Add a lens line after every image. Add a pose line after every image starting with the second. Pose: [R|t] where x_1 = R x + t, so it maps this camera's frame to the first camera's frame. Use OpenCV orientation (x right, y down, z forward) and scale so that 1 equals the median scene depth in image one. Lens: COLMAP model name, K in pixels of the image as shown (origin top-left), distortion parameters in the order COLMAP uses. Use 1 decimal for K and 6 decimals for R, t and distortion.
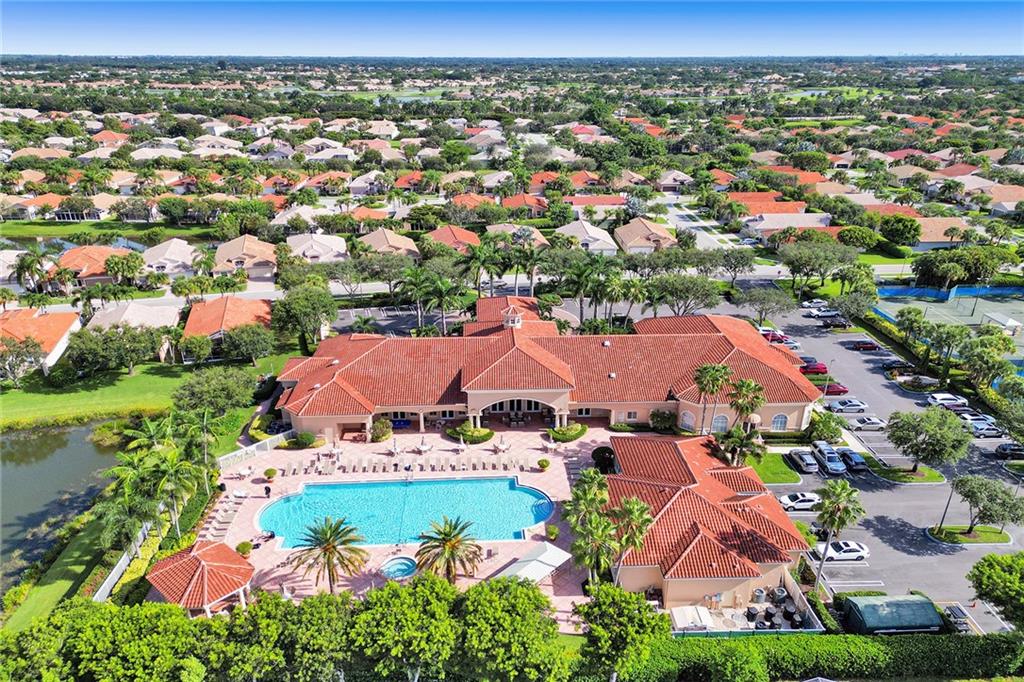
lens RADIAL K [[744.9, 0, 512.0], [0, 744.9, 341.0], [0, 0, 1]] dist [0.060846, -0.052132]
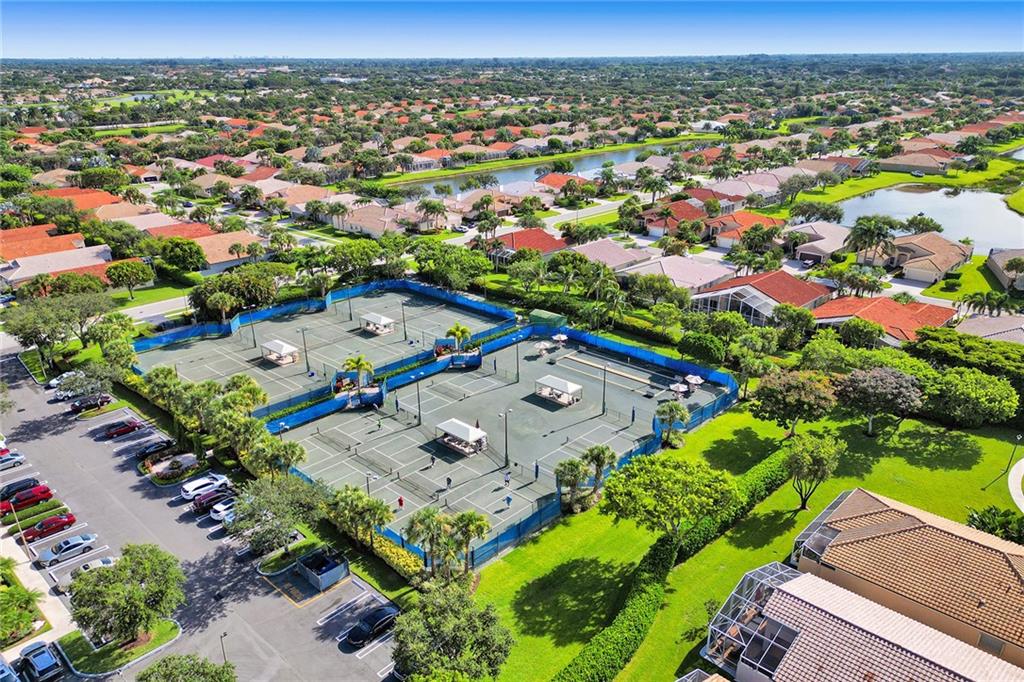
lens RADIAL K [[744.9, 0, 512.0], [0, 744.9, 341.0], [0, 0, 1]] dist [0.060846, -0.052132]
pose [[0.718414, -0.253696, 0.647703, 0.117558], [0.255712, 0.962243, 0.093269, -0.020851], [-0.646910, 0.098619, 0.756163, 0.062559]]
